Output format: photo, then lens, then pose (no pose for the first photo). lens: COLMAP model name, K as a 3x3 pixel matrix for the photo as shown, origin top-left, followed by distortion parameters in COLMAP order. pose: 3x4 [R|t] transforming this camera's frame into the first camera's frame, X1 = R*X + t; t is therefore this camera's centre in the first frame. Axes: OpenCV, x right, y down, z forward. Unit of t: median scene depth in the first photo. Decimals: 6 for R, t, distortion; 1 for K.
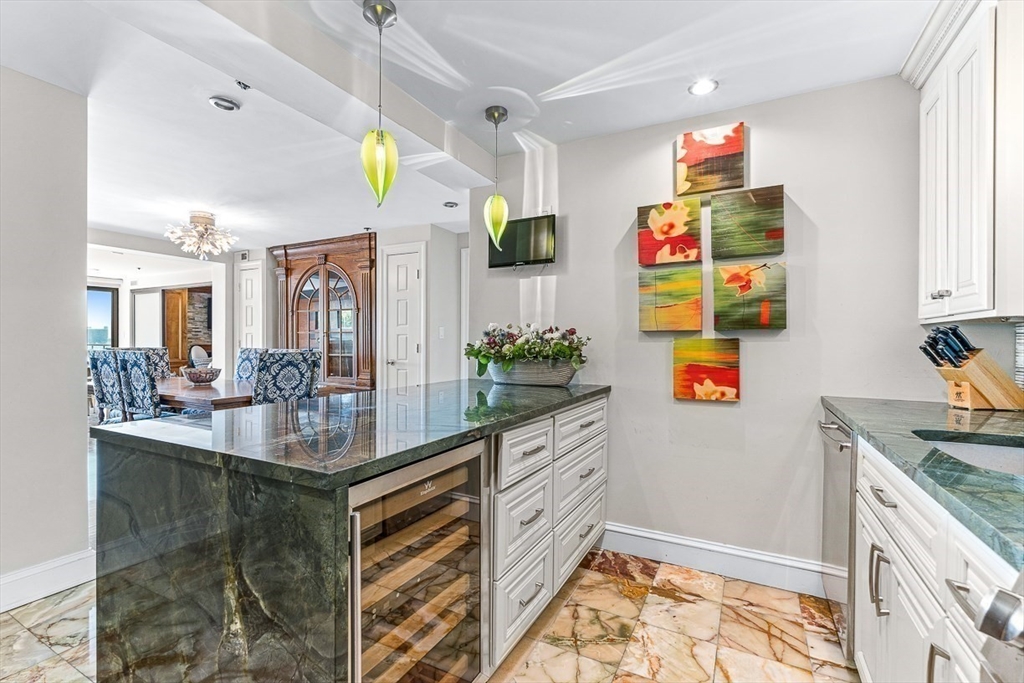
lens RADIAL K [[450.7, 0, 512.0], [0, 450.7, 341.5], [0, 0, 1]] dist [-0.000488, 0.000058]
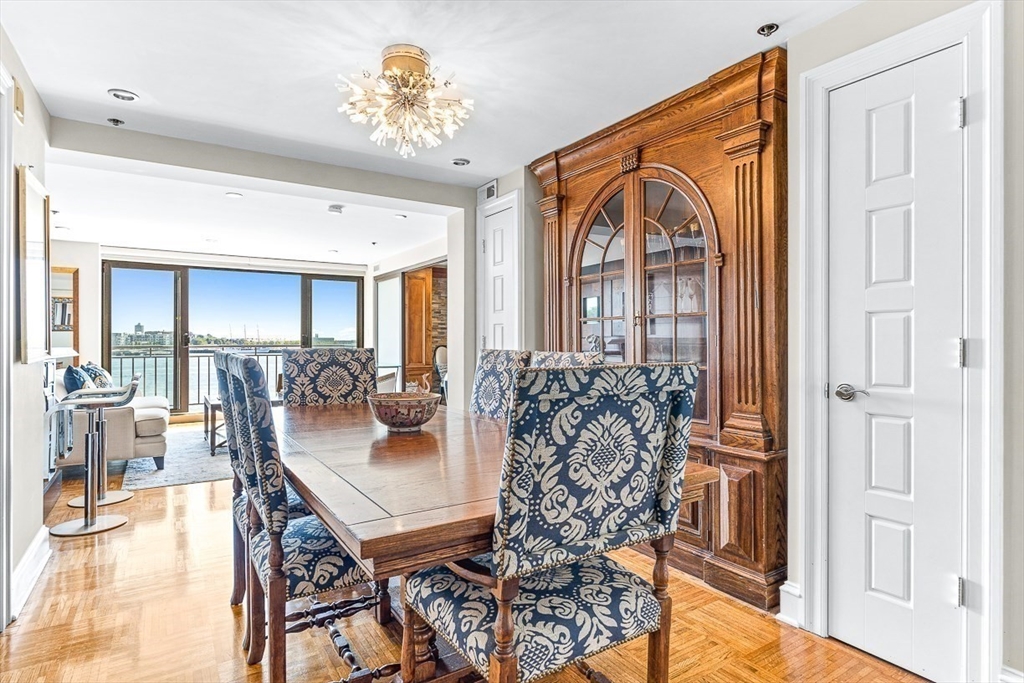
lens RADIAL K [[543.1, 0, 512.0], [0, 543.1, 341.5], [0, 0, 1]] dist [-0.000935, -0.000372]
pose [[0.871192, -0.003893, -0.490928, -0.391467], [0.002544, 0.999991, -0.003415, 0.010542], [0.490936, 0.001726, 0.871194, 0.694822]]
